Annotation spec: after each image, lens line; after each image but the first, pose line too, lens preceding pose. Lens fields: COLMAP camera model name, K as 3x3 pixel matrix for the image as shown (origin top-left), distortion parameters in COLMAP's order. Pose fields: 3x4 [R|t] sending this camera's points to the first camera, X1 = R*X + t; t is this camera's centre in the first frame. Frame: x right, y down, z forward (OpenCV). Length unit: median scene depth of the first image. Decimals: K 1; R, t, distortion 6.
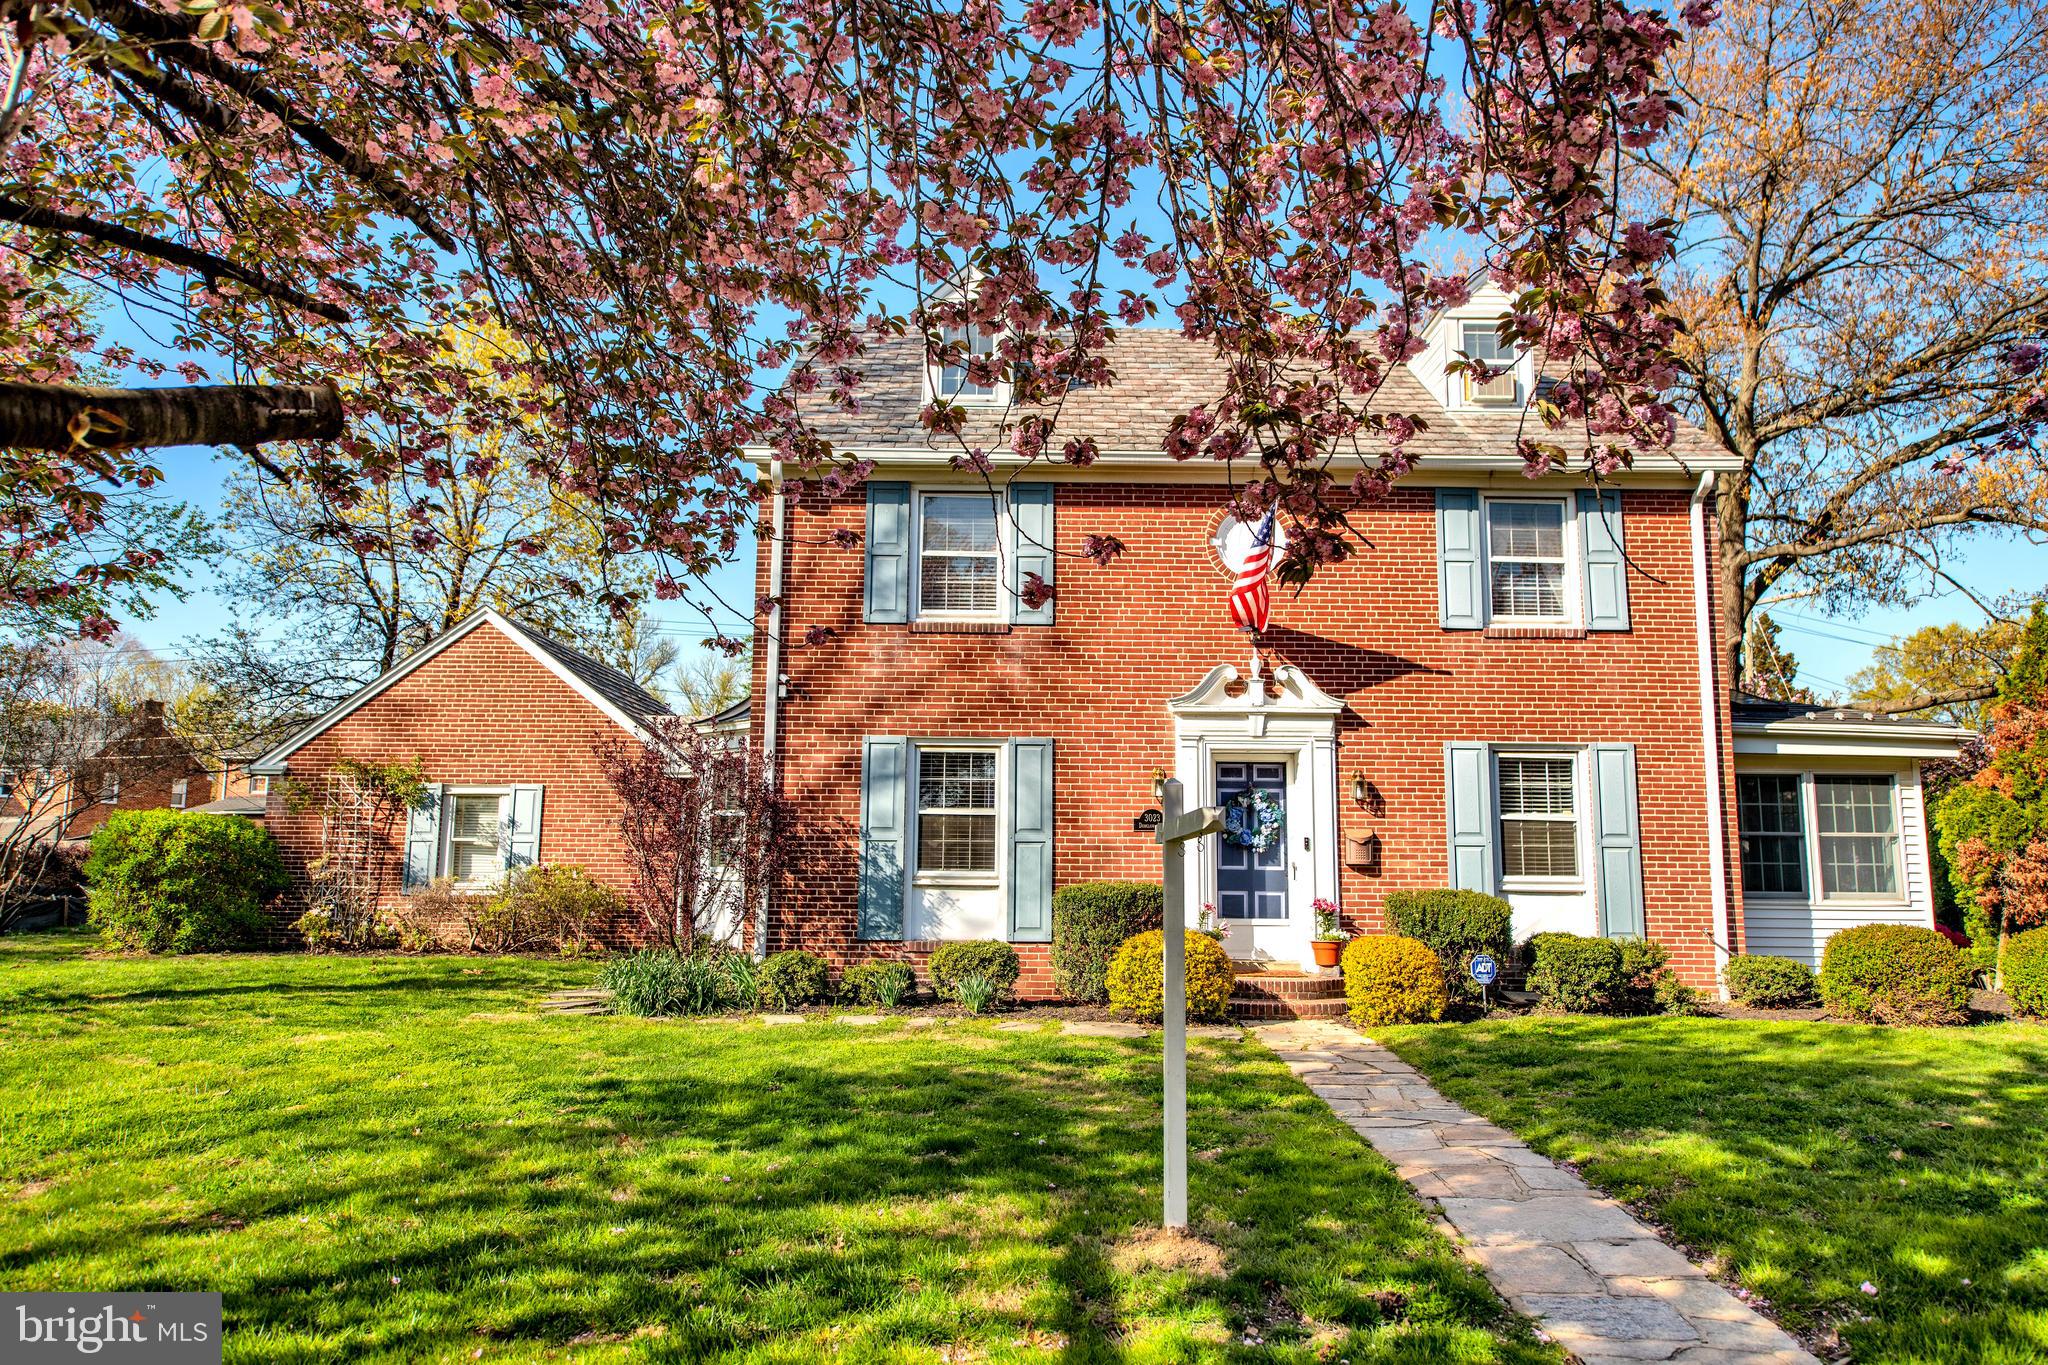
lens RADIAL K [[1374.3, 0, 1009.9], [0, 1374.3, 665.6], [0, 0, 1]] dist [-0.003248, 0.003600]
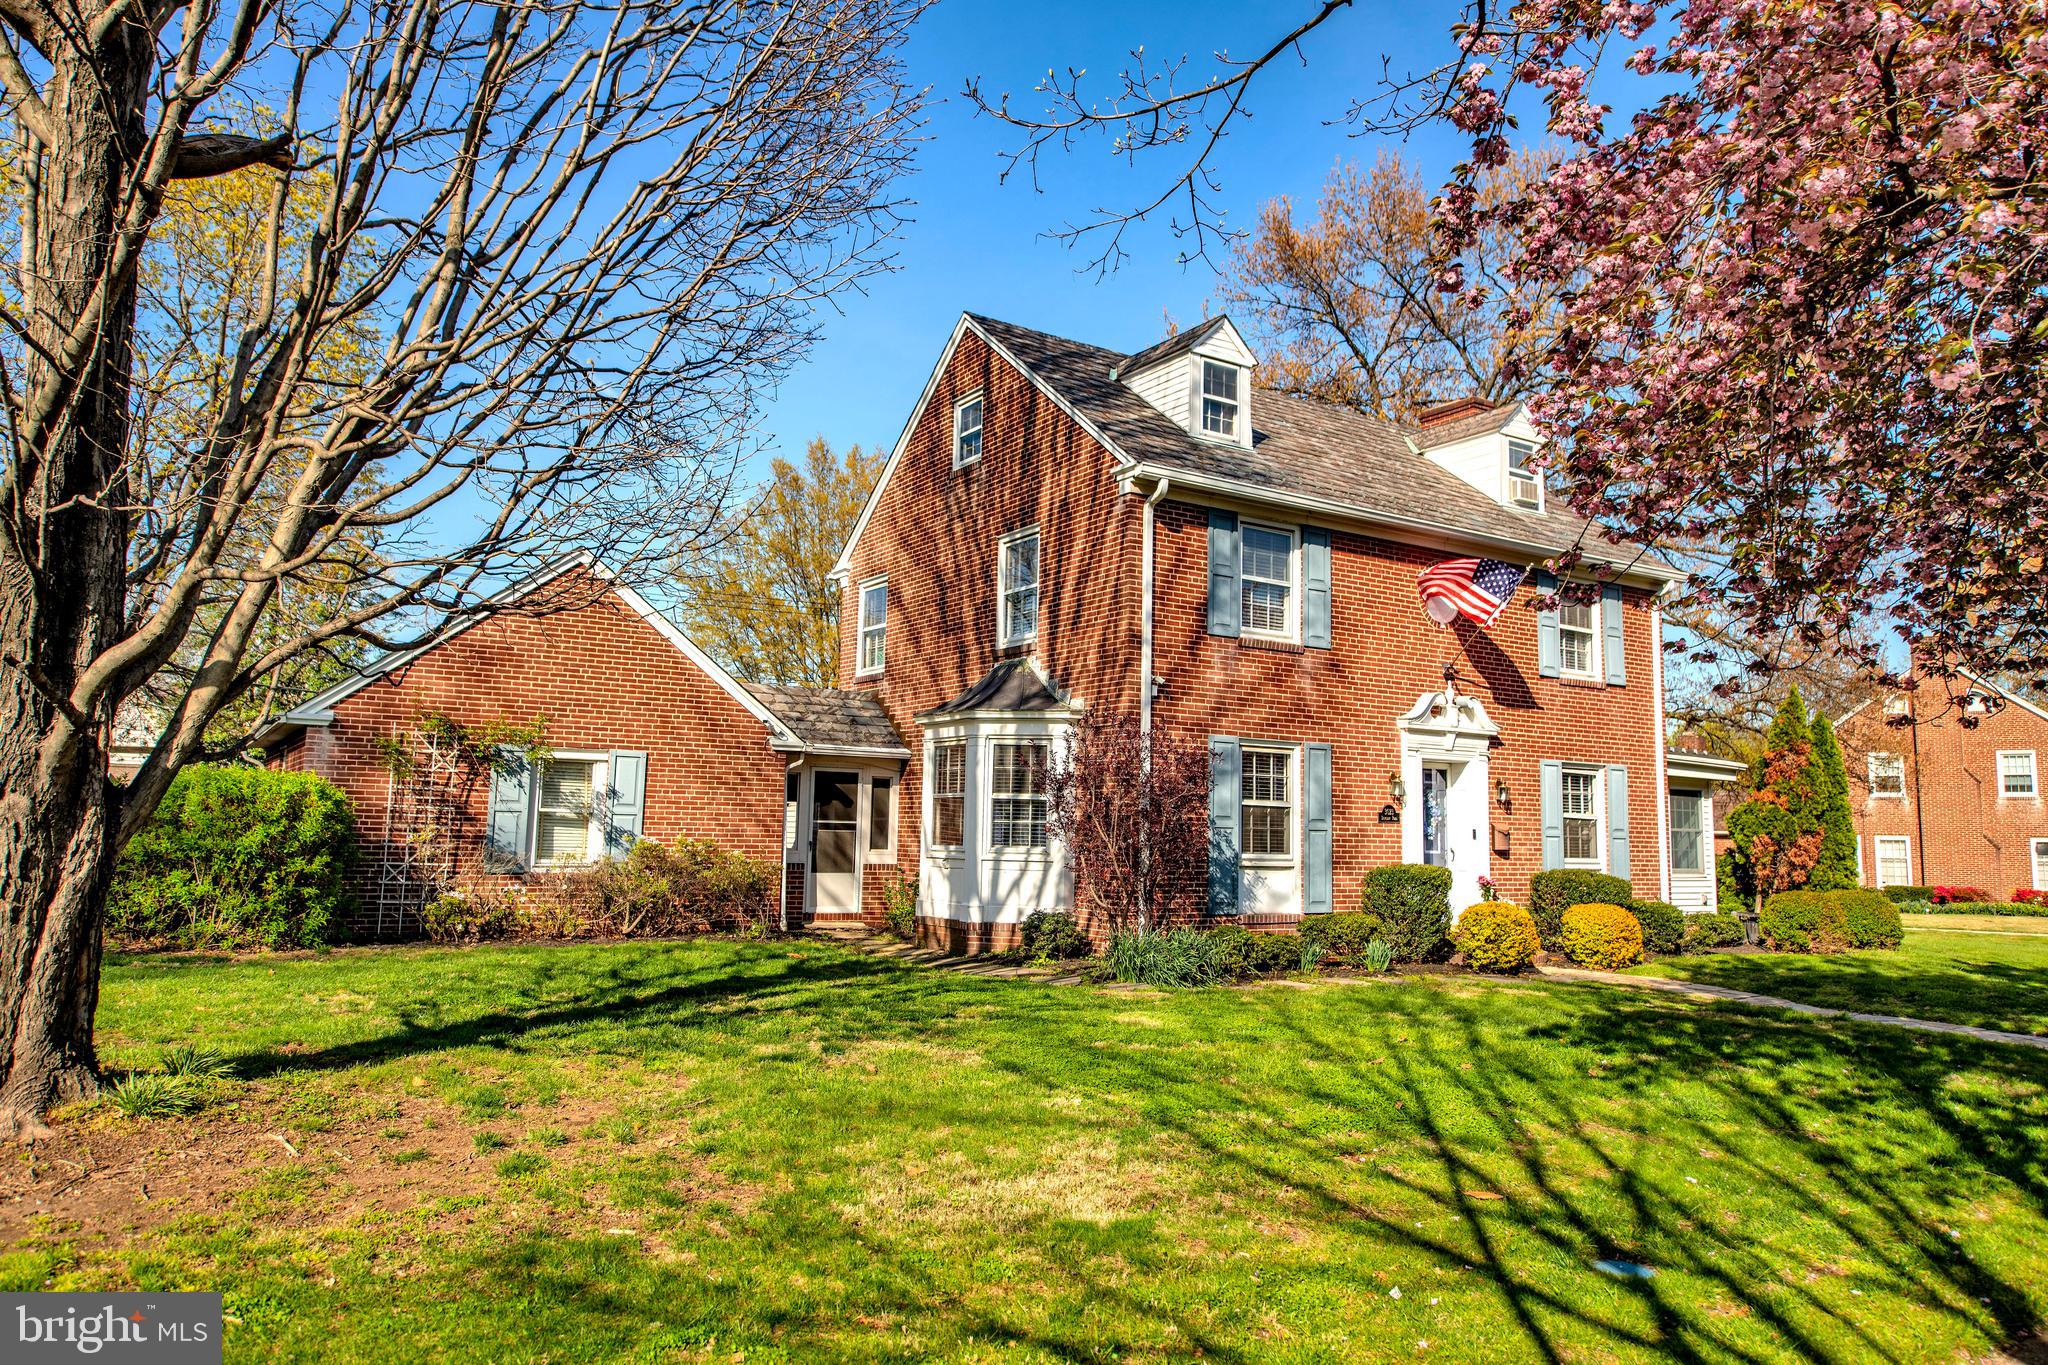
lens RADIAL K [[1374.3, 0, 1023.4], [0, 1374.3, 662.6], [0, 0, 1]] dist [-0.003248, 0.003600]
pose [[0.844670, 0.075992, 0.529866, -0.836200], [-0.090240, 0.995920, 0.001021, 0.005005], [-0.527626, -0.048677, 0.848081, 0.126802]]
